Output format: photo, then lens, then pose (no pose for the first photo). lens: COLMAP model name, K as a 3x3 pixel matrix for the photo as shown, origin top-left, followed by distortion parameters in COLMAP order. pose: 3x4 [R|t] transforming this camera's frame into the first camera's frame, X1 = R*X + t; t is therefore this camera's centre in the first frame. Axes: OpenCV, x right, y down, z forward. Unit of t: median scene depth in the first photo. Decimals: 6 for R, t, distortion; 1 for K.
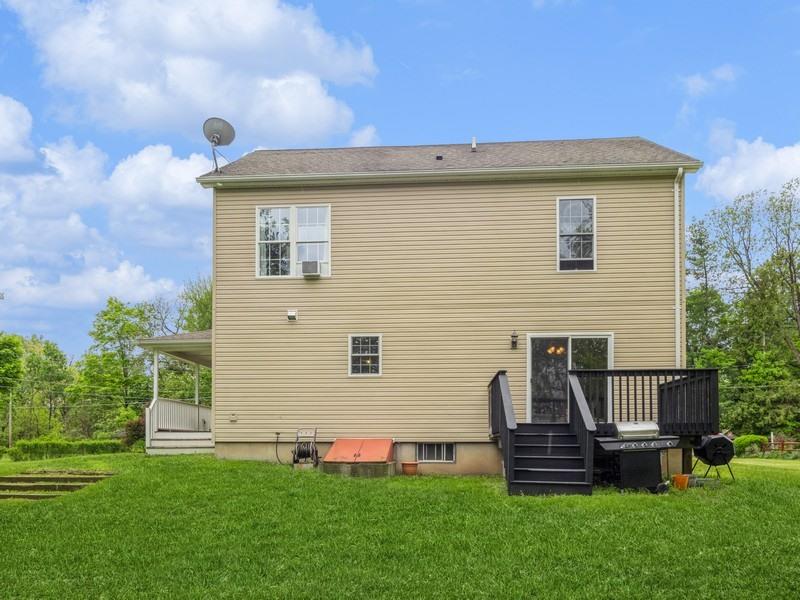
lens RADIAL K [[635.9, 0, 400.0], [0, 635.9, 300.0], [0, 0, 1]] dist [0.003624, 0.001911]
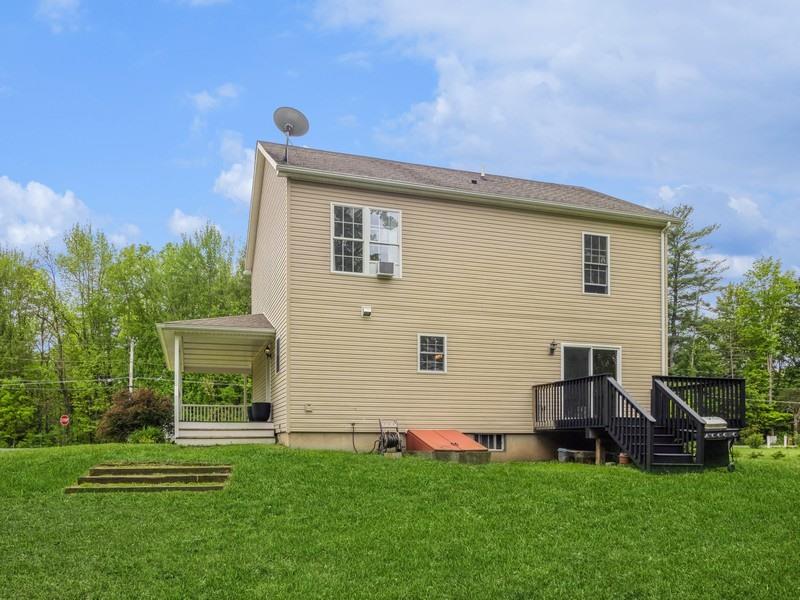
lens RADIAL K [[603.0, 0, 400.0], [0, 603.0, 300.0], [0, 0, 1]] dist [0.003654, 0.005267]
pose [[0.927200, 0.086225, 0.364508, -0.494253], [-0.084450, 0.996210, -0.020841, 0.021616], [-0.364923, -0.011459, 0.930967, 0.055739]]
